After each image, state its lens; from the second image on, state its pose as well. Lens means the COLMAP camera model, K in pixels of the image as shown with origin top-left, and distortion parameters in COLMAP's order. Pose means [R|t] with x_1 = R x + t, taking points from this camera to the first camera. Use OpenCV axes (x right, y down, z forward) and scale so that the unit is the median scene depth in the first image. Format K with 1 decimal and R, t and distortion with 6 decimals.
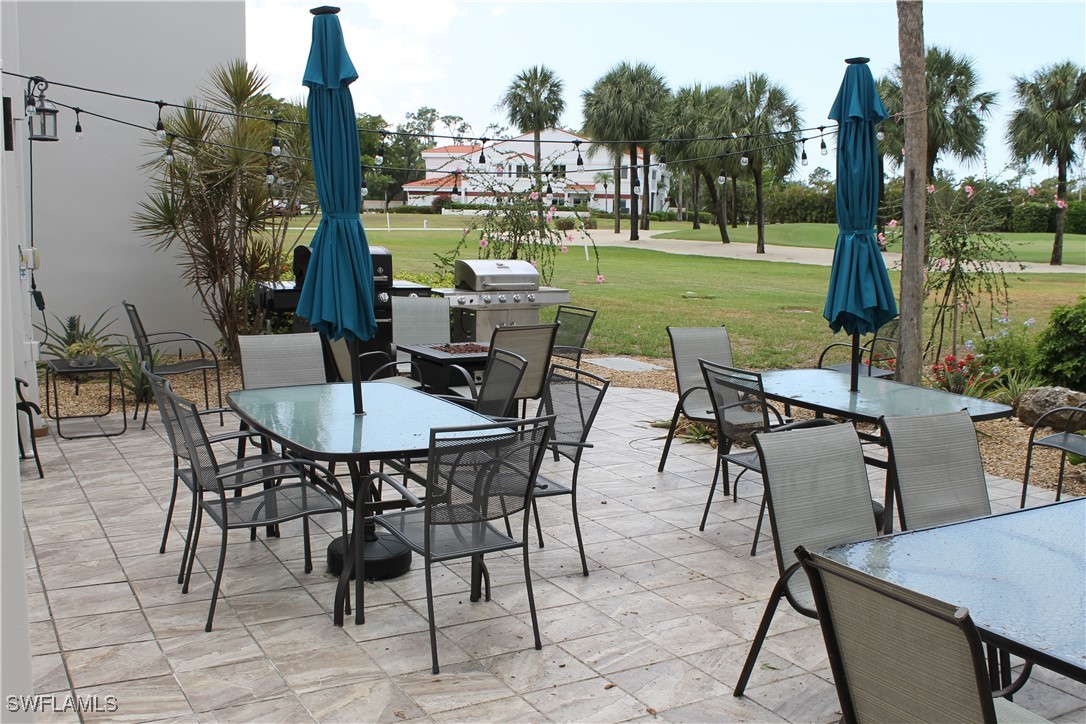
lens RADIAL K [[1089.6, 0, 542.3], [0, 1089.6, 362.0], [0, 0, 1]] dist [-0.074497, 0.000000]
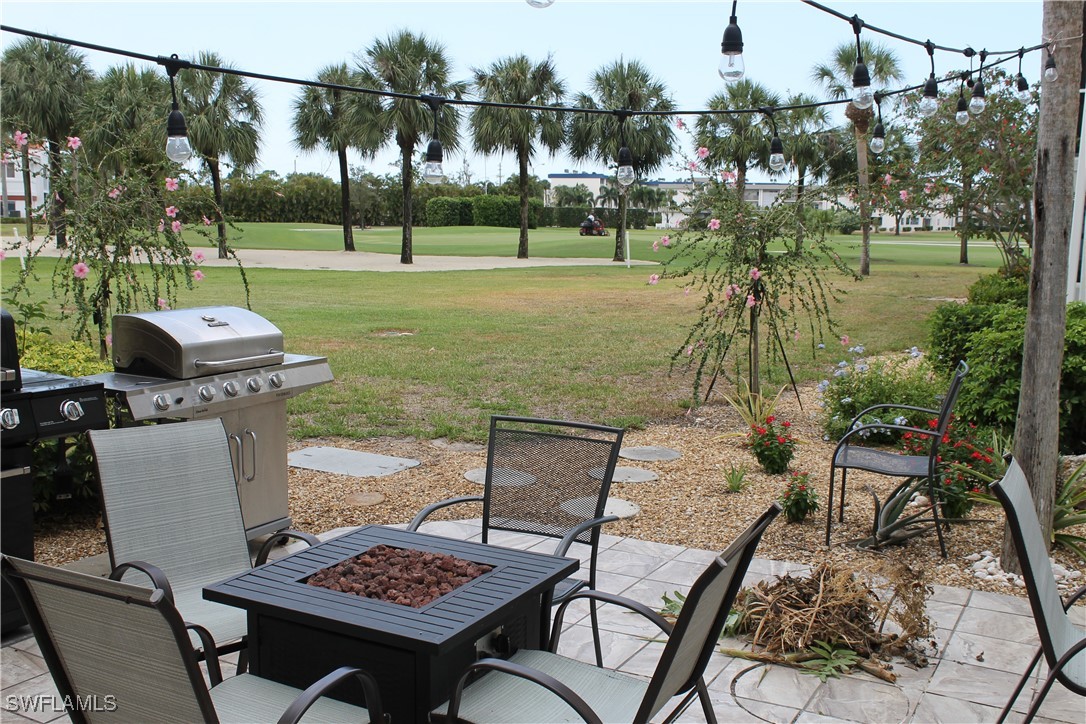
lens RADIAL K [[1089.6, 0, 542.5], [0, 1089.6, 362.7], [0, 0, 1]] dist [-0.074497, 0.000000]
pose [[0.851229, -0.083488, 0.518110, -0.042551], [0.082367, 0.996283, 0.025215, -0.017519], [-0.518290, 0.021211, 0.854942, 0.123565]]
